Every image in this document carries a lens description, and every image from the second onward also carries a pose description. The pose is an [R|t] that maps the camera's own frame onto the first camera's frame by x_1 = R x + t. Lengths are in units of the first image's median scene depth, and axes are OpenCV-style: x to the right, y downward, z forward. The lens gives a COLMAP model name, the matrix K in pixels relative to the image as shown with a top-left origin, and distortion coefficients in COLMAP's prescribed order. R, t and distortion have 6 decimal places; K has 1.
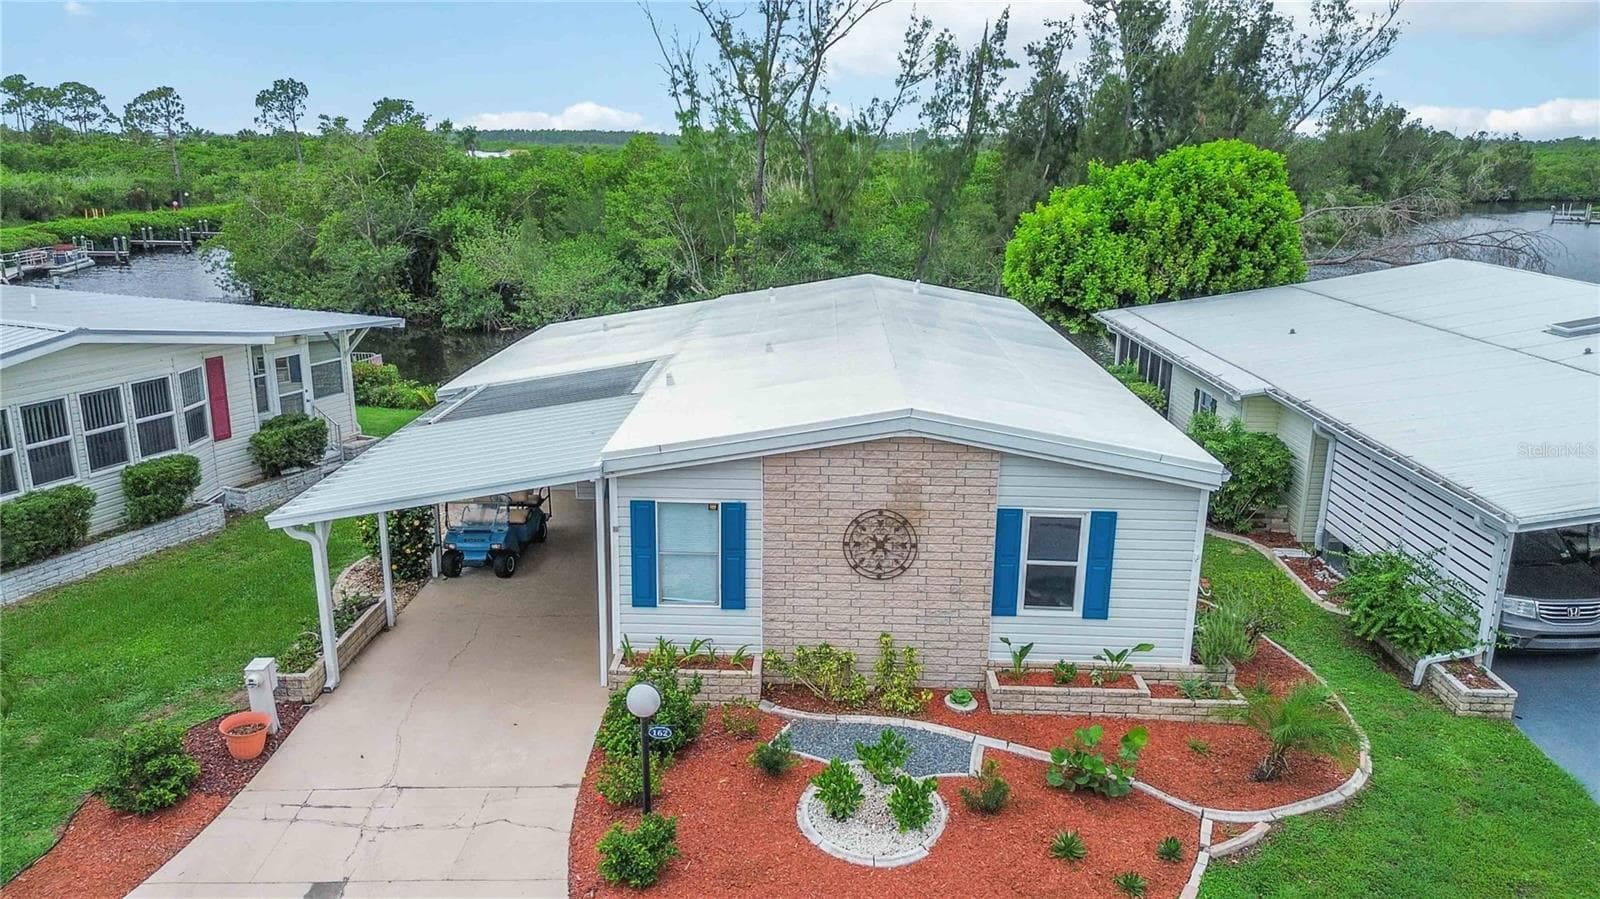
lens RADIAL K [[1128.8, 0, 797.1], [0, 1128.8, 450.5], [0, 0, 1]] dist [0.055011, -0.048436]
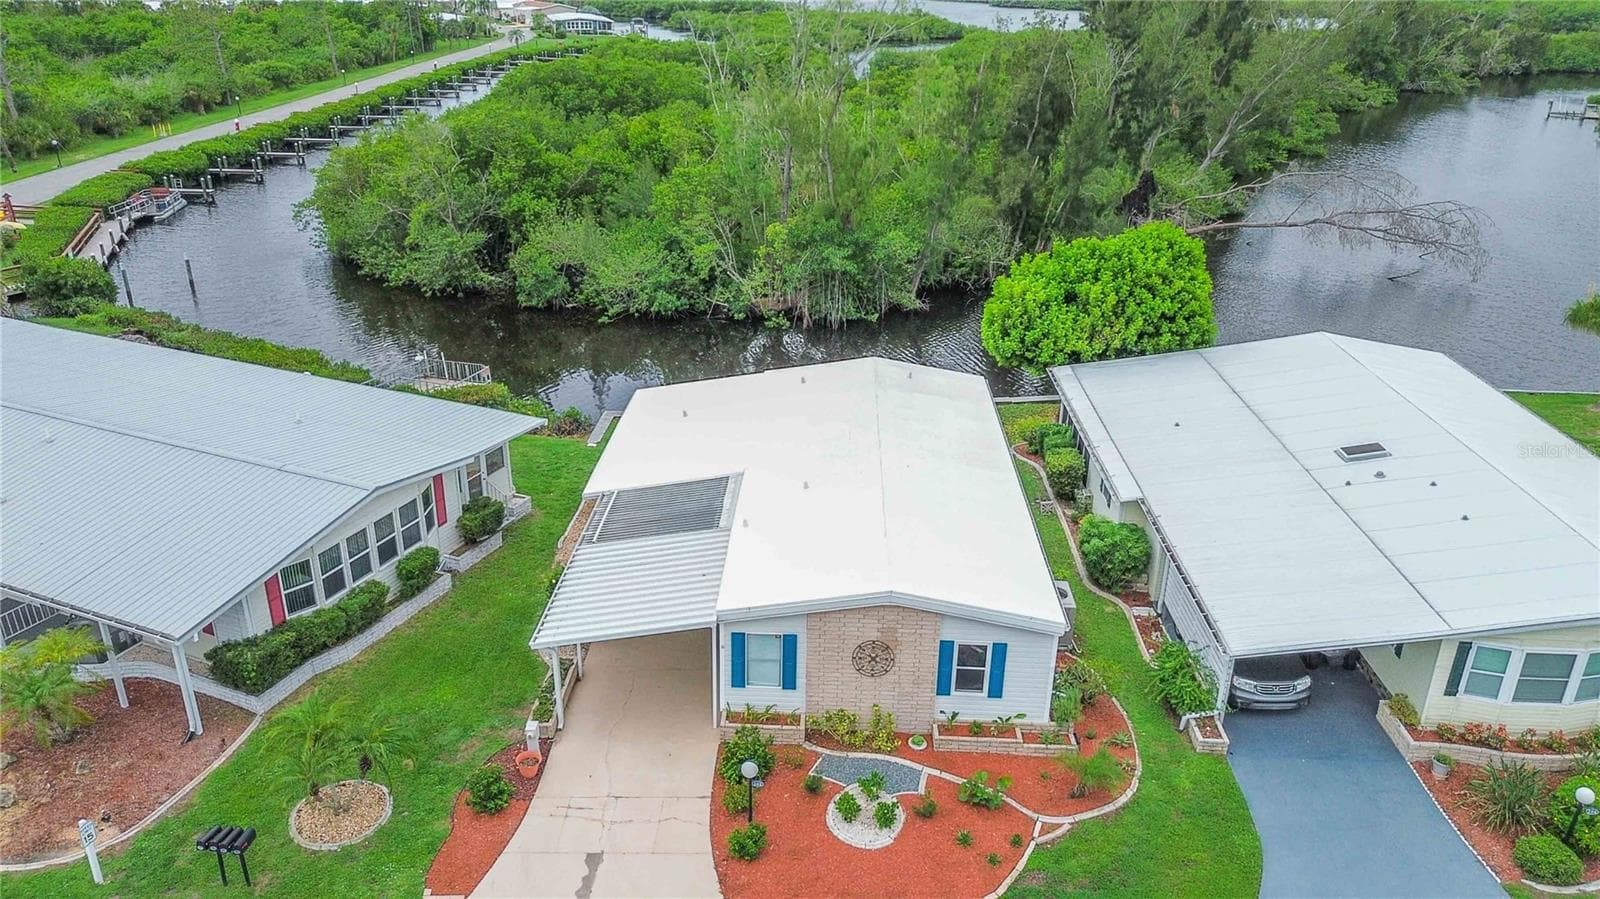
lens RADIAL K [[1128.8, 0, 797.6], [0, 1128.8, 447.5], [0, 0, 1]] dist [0.055011, -0.048436]
pose [[0.999923, 0.008054, -0.009413, -0.030014], [-0.006607, 0.989445, 0.144760, -0.487321], [0.010479, -0.144687, 0.989422, -0.686347]]
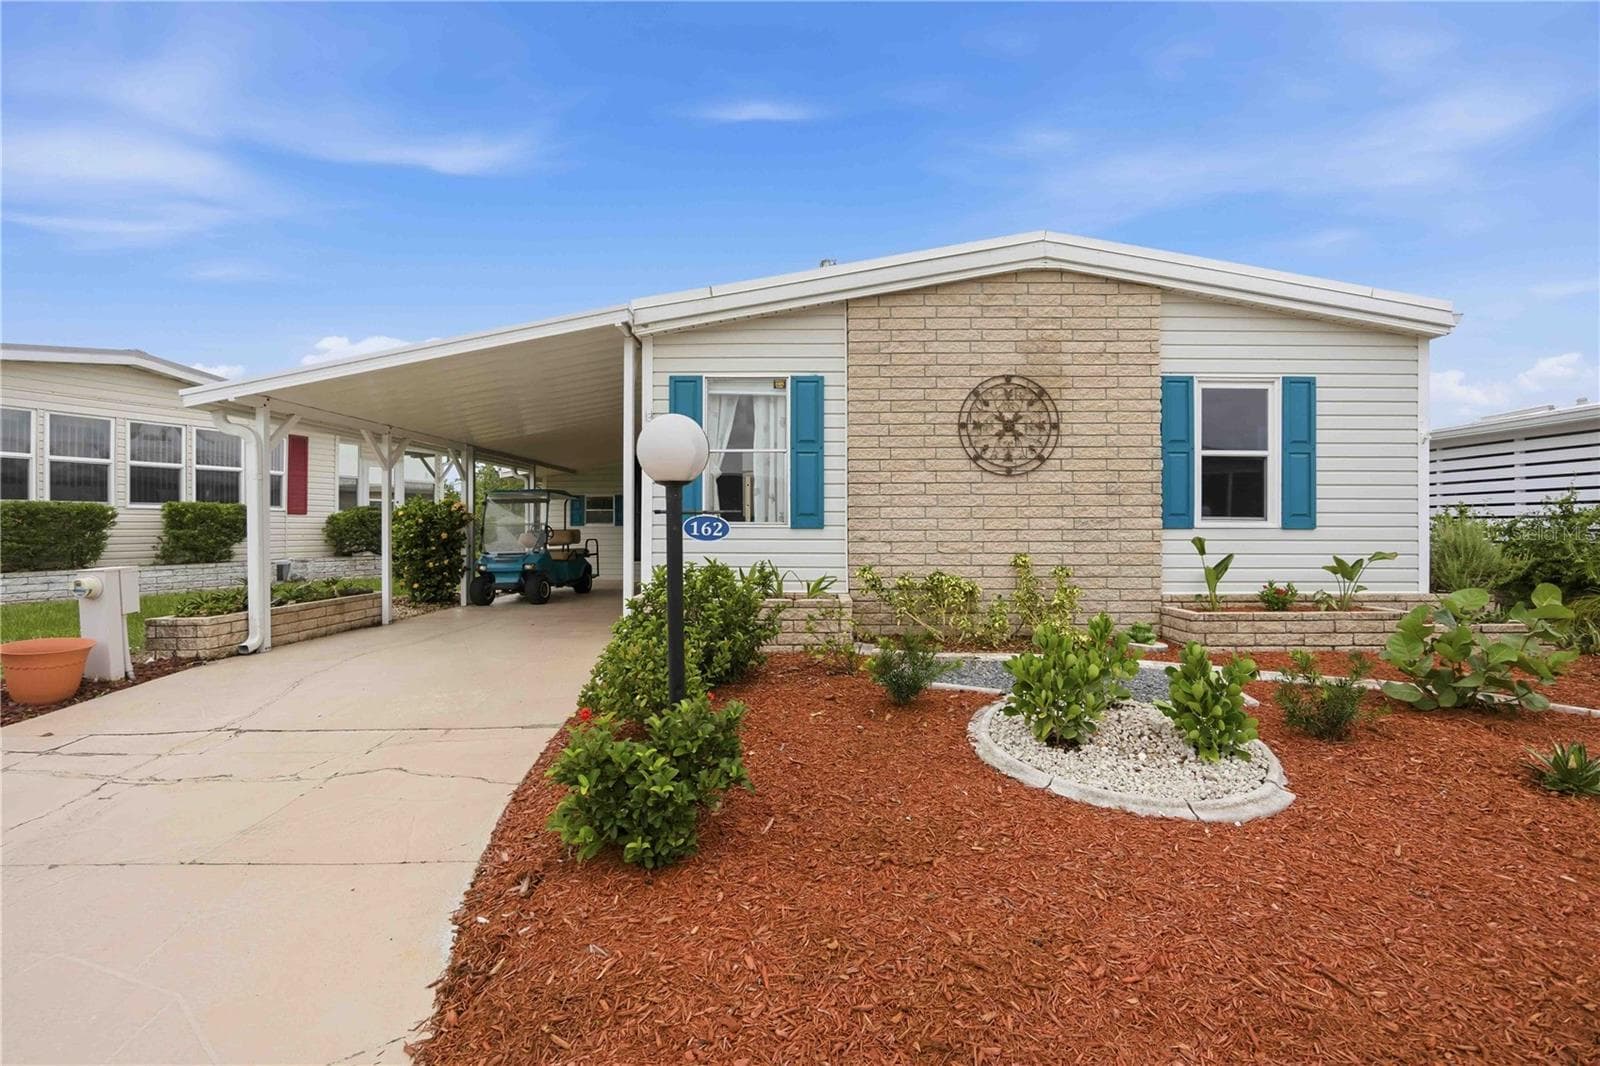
lens RADIAL K [[691.3, 0, 796.9], [0, 691.3, 537.3], [0, 0, 1]] dist [-0.024256, 0.000811]
pose [[0.999845, -0.014714, 0.009718, -0.068111], [0.016640, 0.969659, -0.243896, 0.255386], [-0.005835, 0.244020, 0.969753, 0.571827]]
